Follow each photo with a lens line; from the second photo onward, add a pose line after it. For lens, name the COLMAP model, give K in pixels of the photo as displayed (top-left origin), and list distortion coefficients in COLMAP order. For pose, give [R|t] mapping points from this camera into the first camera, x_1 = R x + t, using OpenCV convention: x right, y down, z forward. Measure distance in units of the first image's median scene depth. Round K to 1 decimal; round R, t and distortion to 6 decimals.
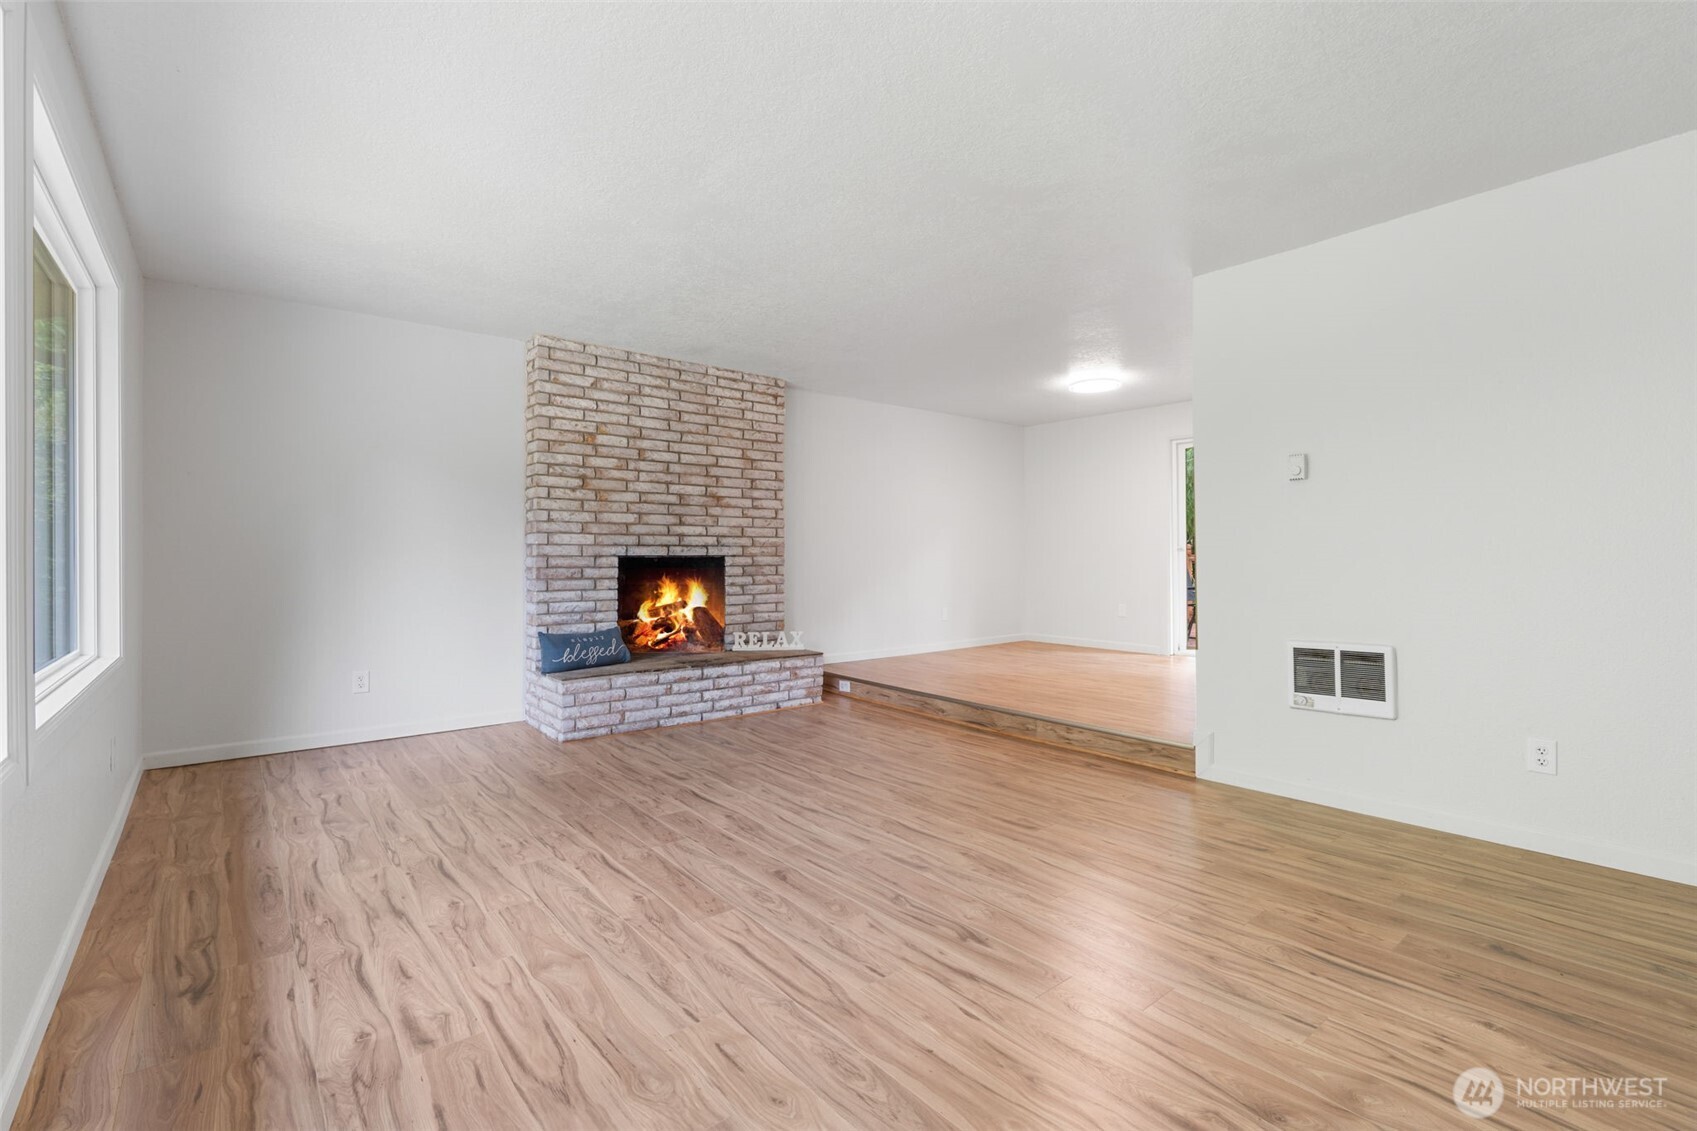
lens RADIAL K [[811.2, 0, 762.8], [0, 811.2, 550.6], [0, 0, 1]] dist [-0.004750, -0.000140]
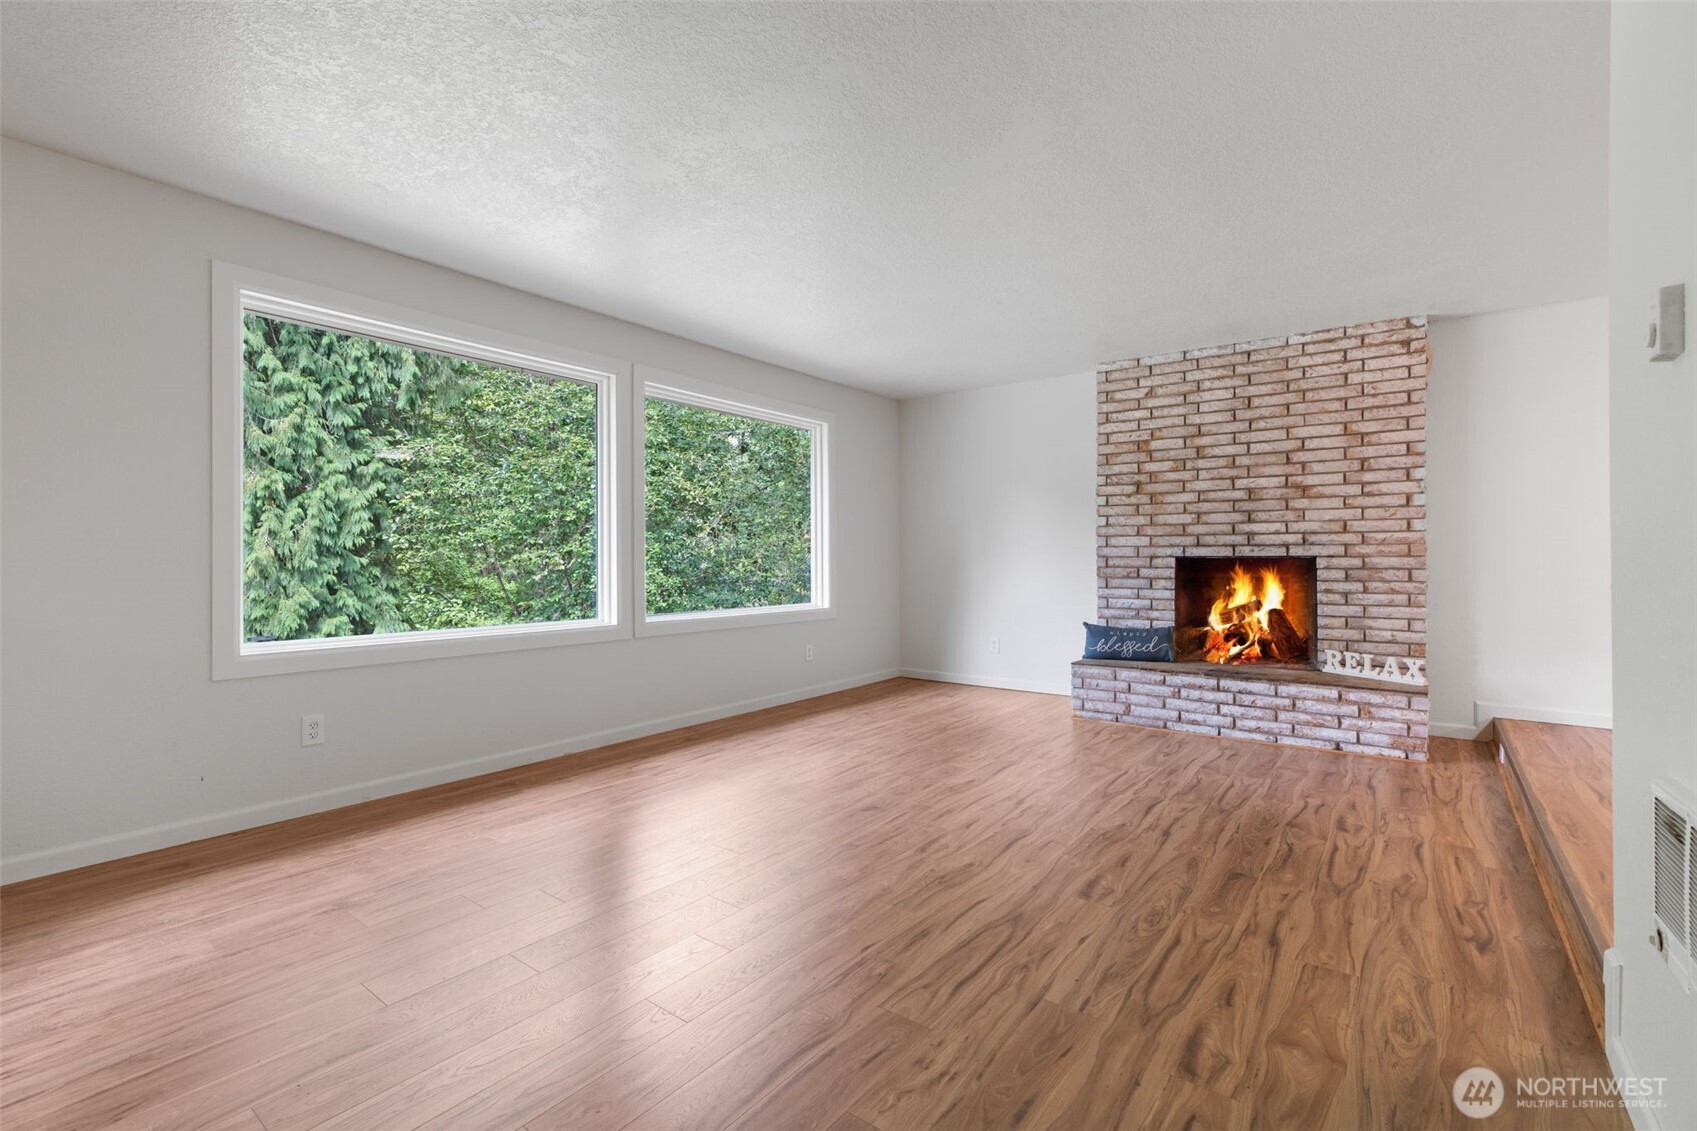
lens RADIAL K [[753.4, 0, 847.7], [0, 753.4, 559.5], [0, 0, 1]] dist [-0.001353, 0.000358]
pose [[0.237994, 0.003605, -0.971260, 0.636097], [0.008316, 0.999949, 0.005749, 0.001300], [0.971231, -0.009446, 0.237952, 0.377738]]
